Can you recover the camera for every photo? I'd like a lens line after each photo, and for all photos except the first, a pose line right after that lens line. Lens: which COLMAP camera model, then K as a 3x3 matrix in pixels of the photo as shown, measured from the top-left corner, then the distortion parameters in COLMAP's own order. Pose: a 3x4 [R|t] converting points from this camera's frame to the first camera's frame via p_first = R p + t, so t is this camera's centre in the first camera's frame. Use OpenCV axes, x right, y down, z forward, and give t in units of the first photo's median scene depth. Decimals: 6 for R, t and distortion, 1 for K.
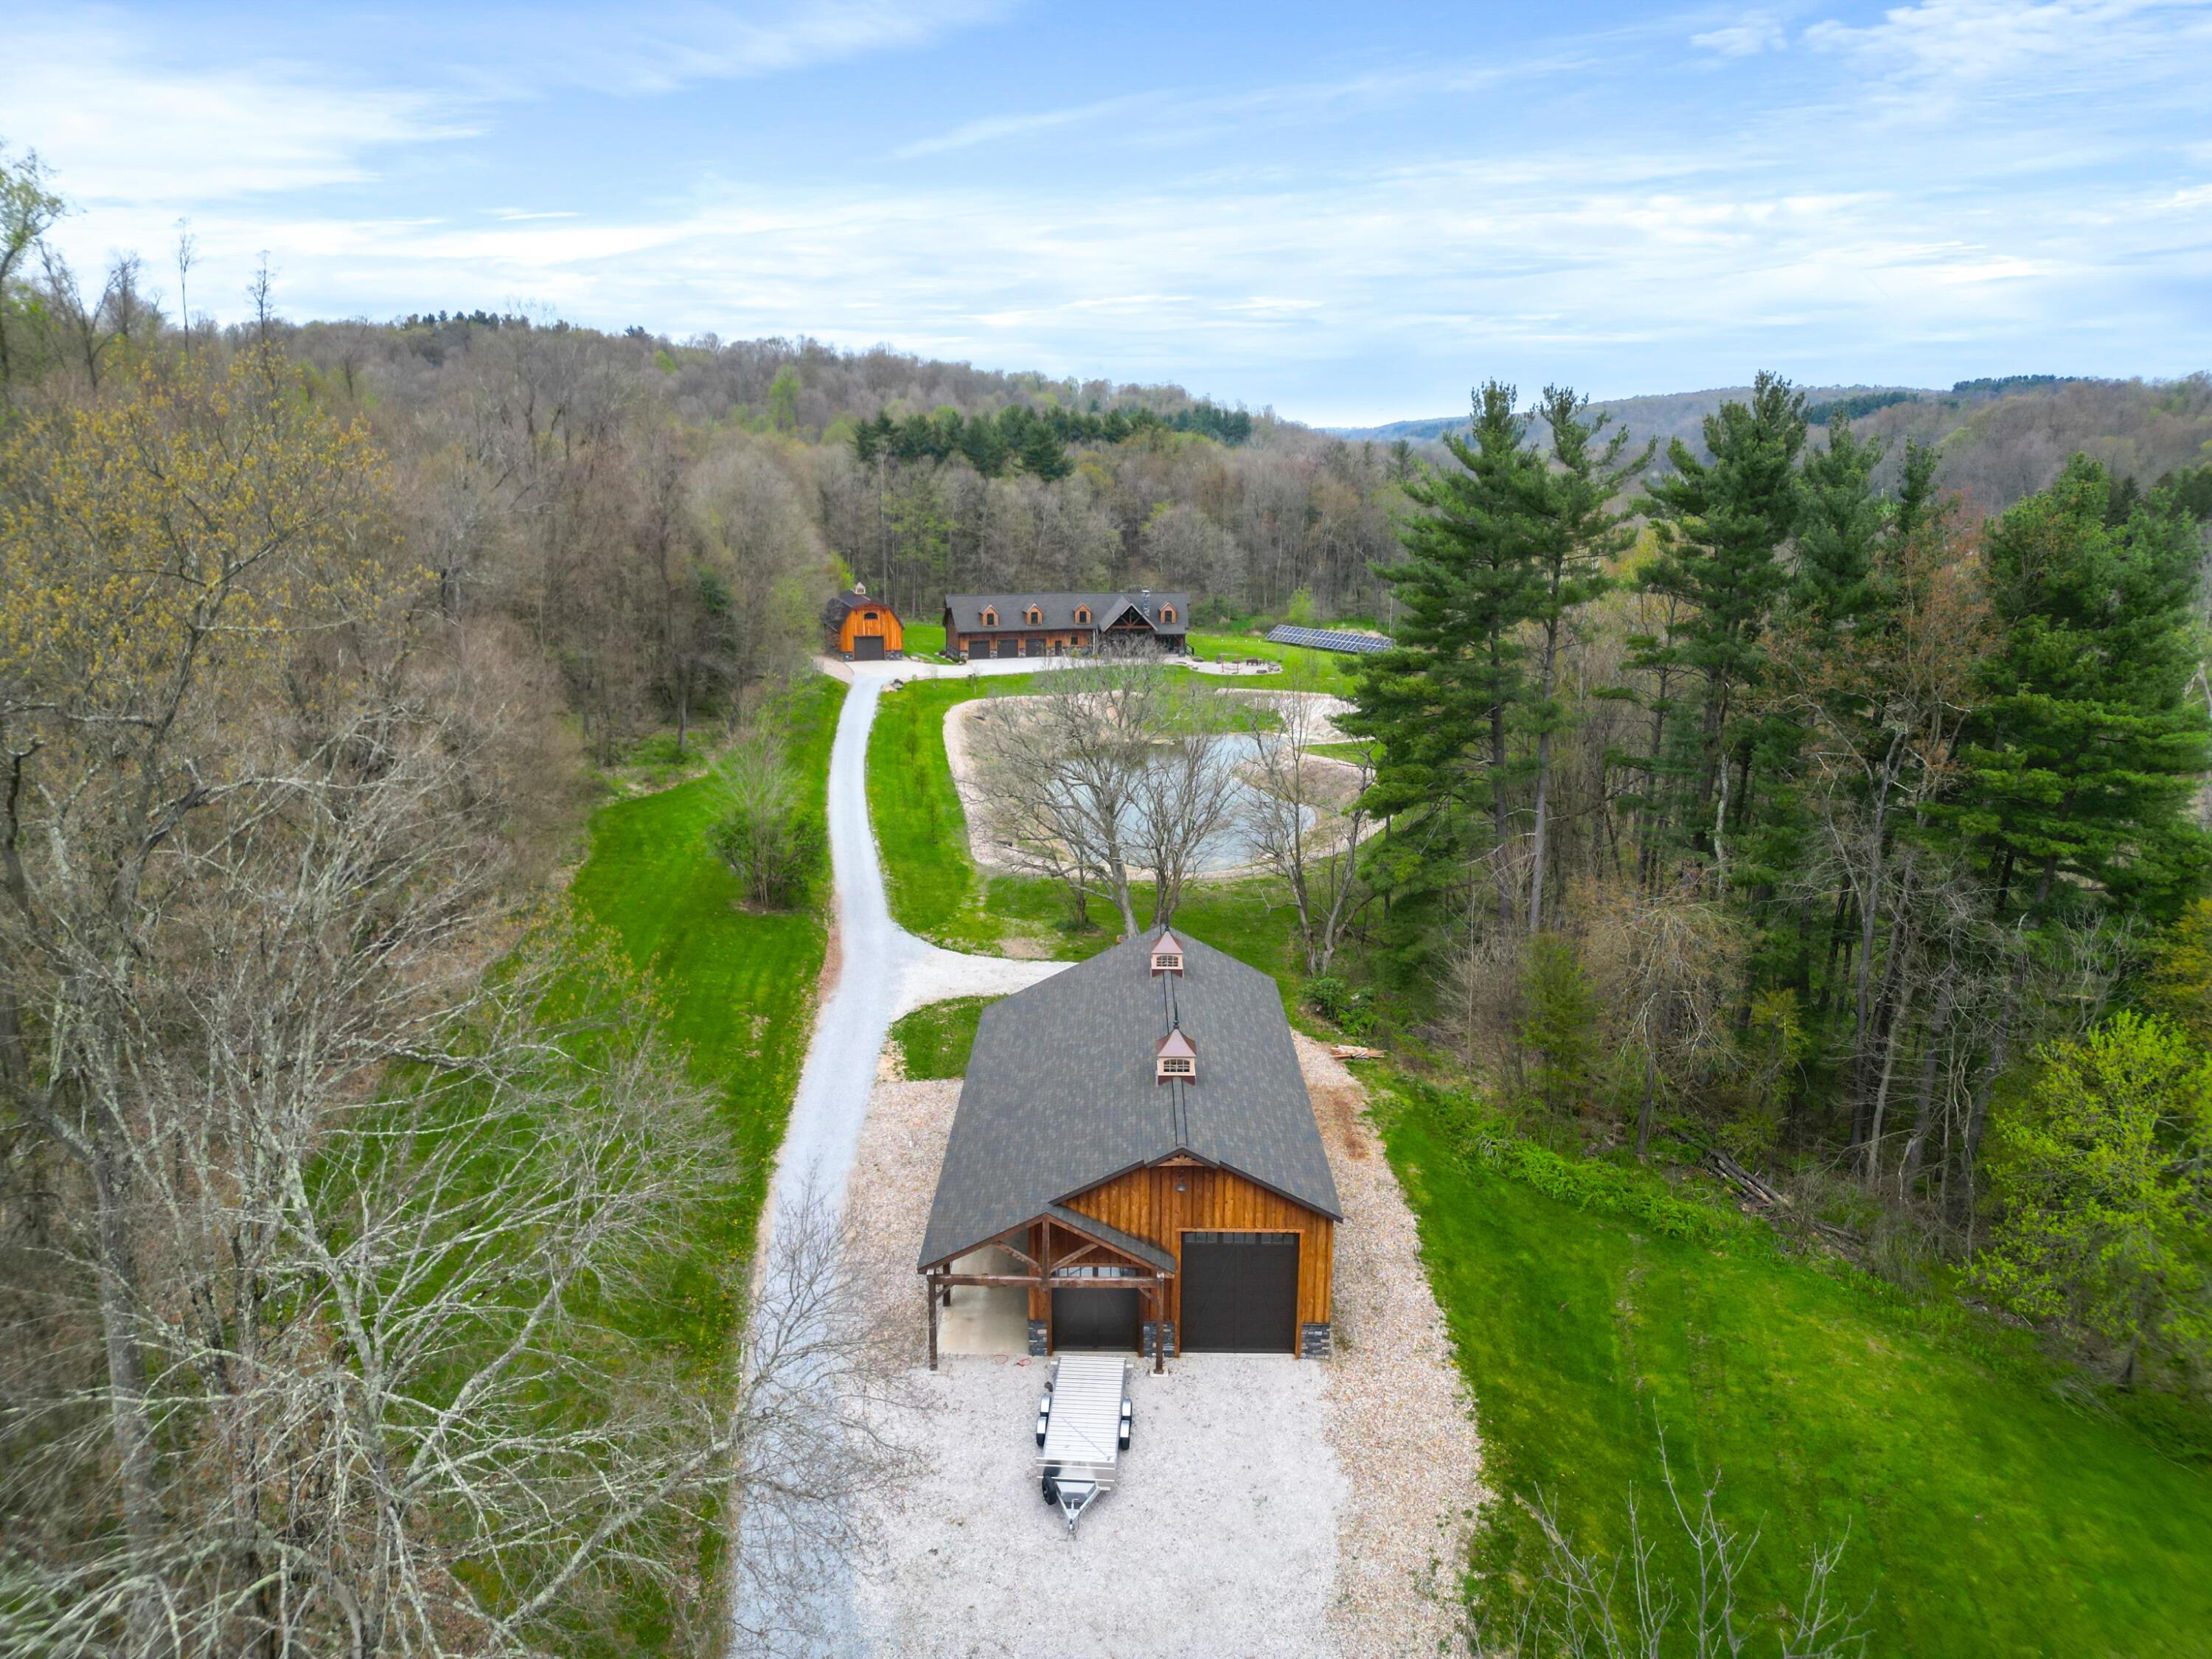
lens RADIAL K [[1583.1, 0, 1105.8], [0, 1583.1, 829.9], [0, 0, 1]] dist [0.027639, -0.010081]
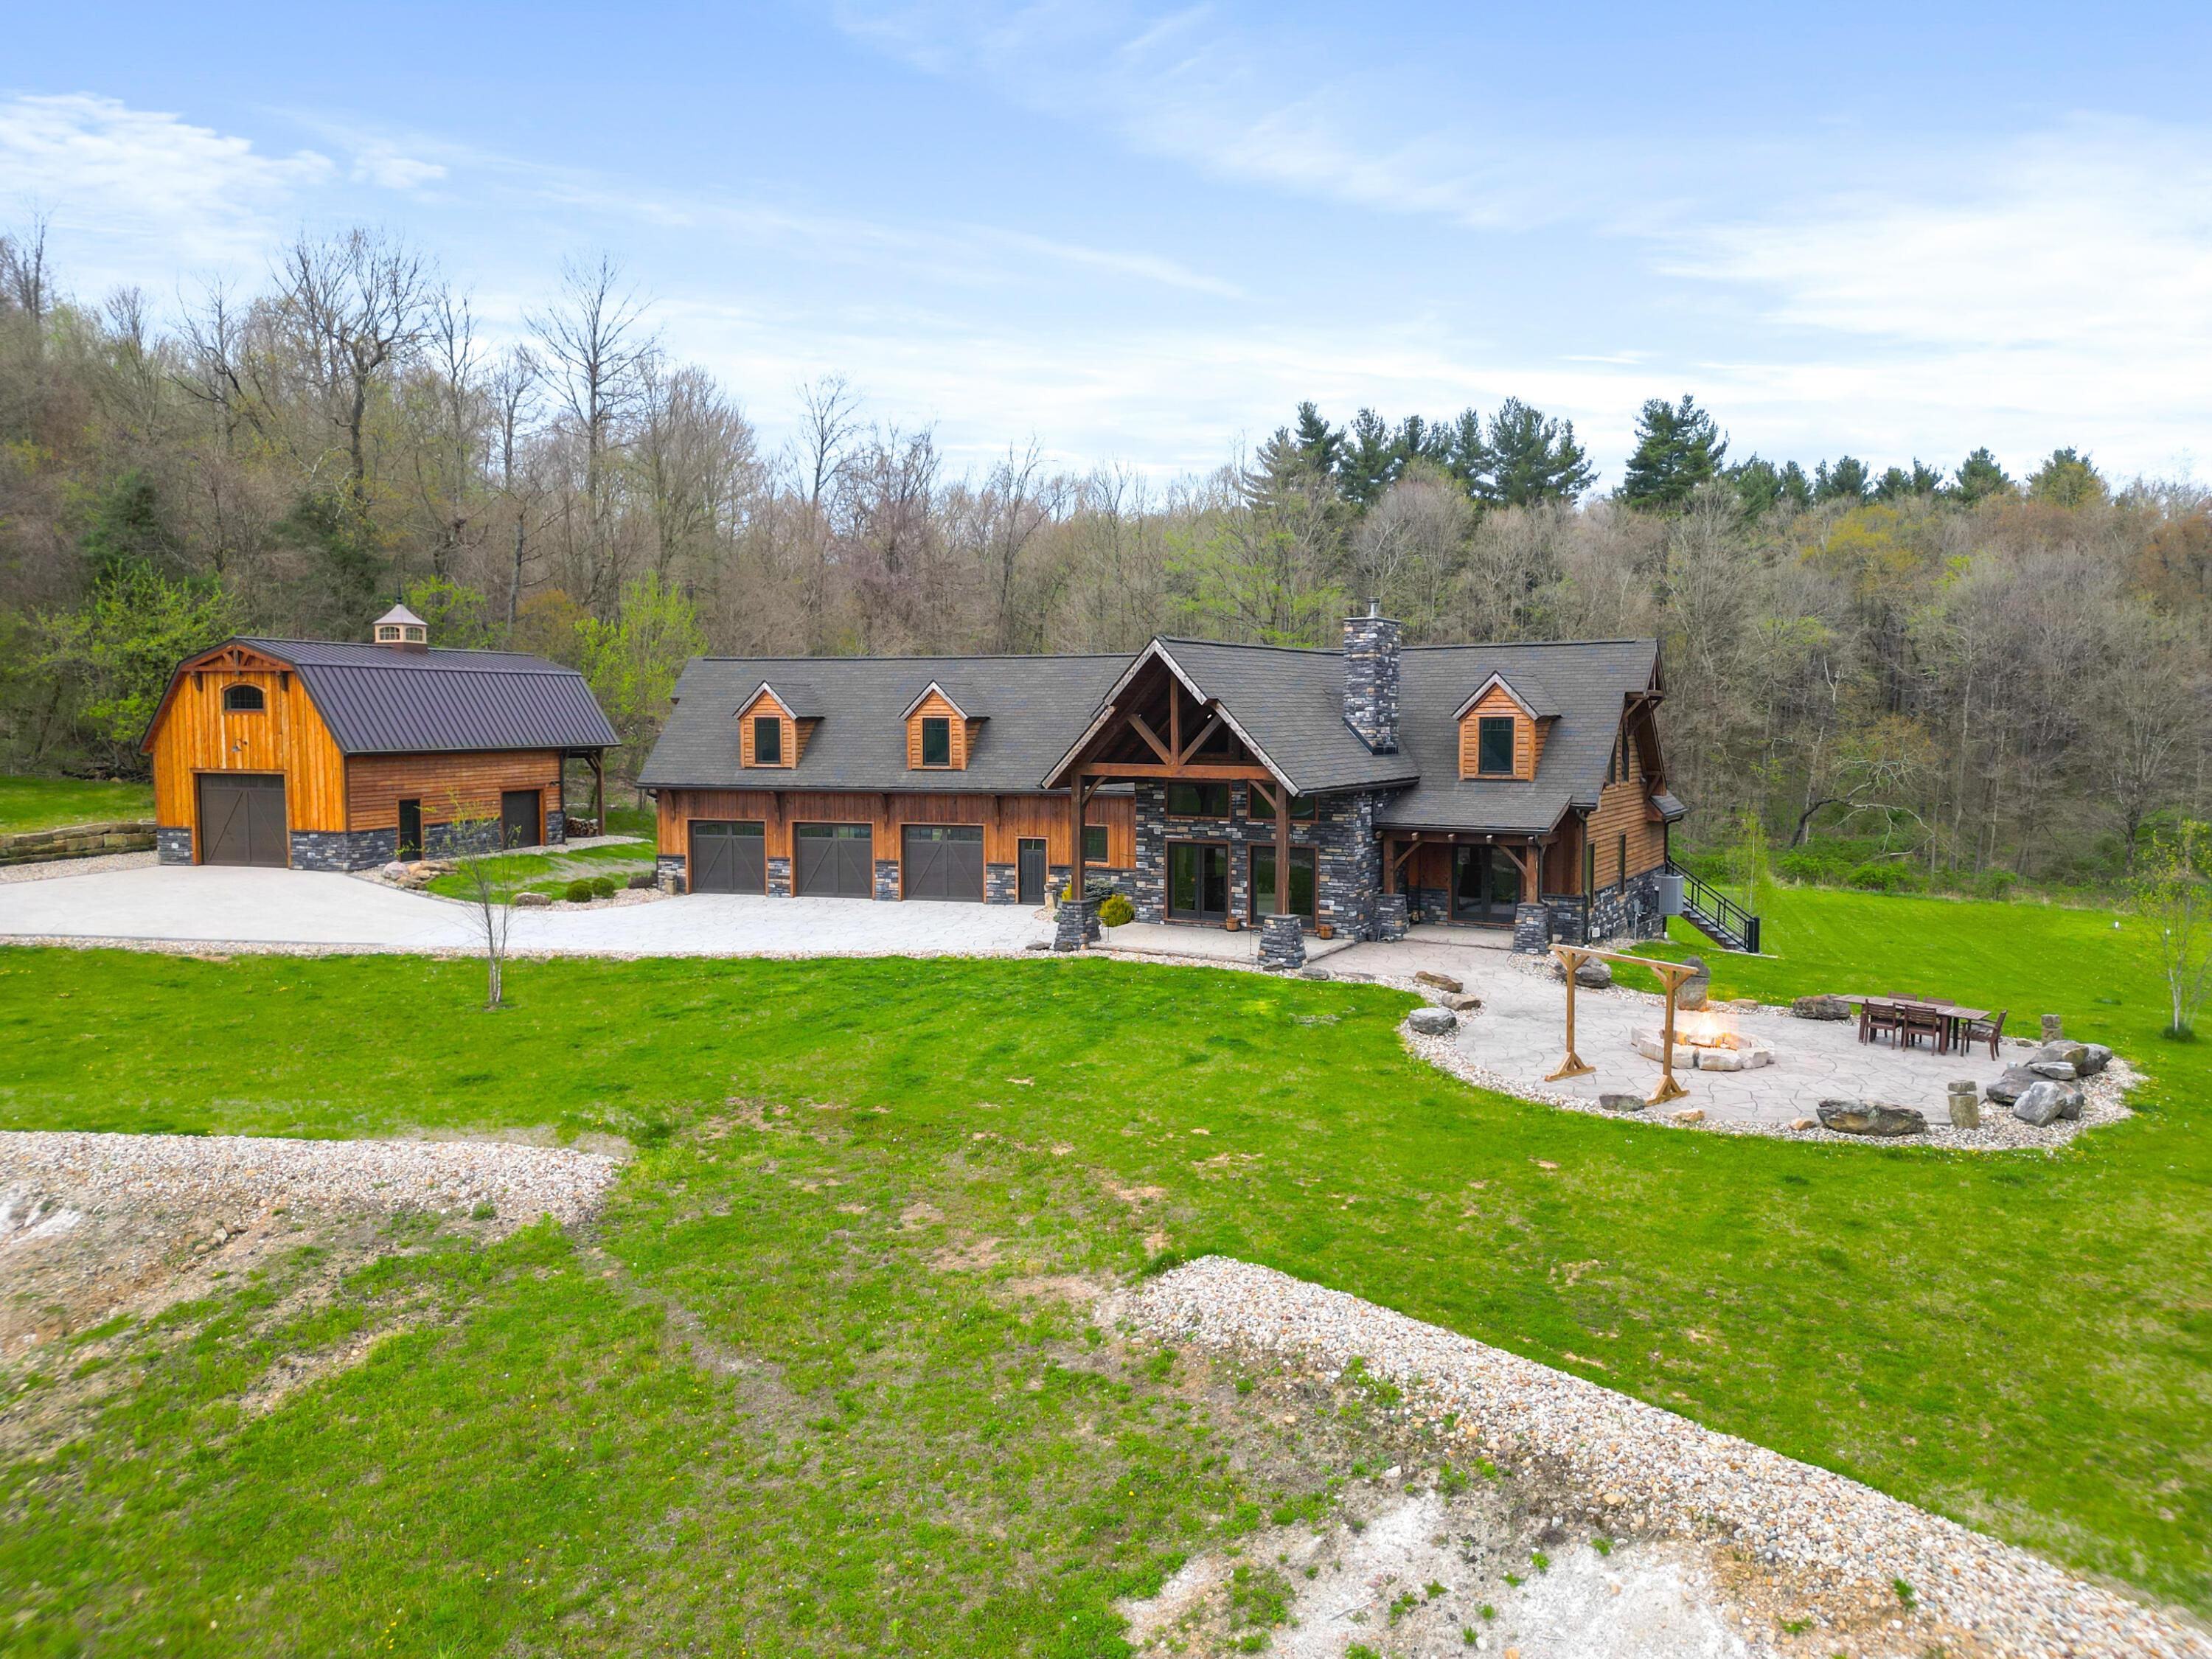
lens RADIAL K [[1583.1, 0, 1105.7], [0, 1583.1, 829.2], [0, 0, 1]] dist [0.027639, -0.010081]
pose [[0.743867, 0.032372, -0.667543, 0.136756], [-0.144578, 0.982969, -0.113440, -0.098212], [0.652502, 0.180896, 0.735879, 0.854328]]
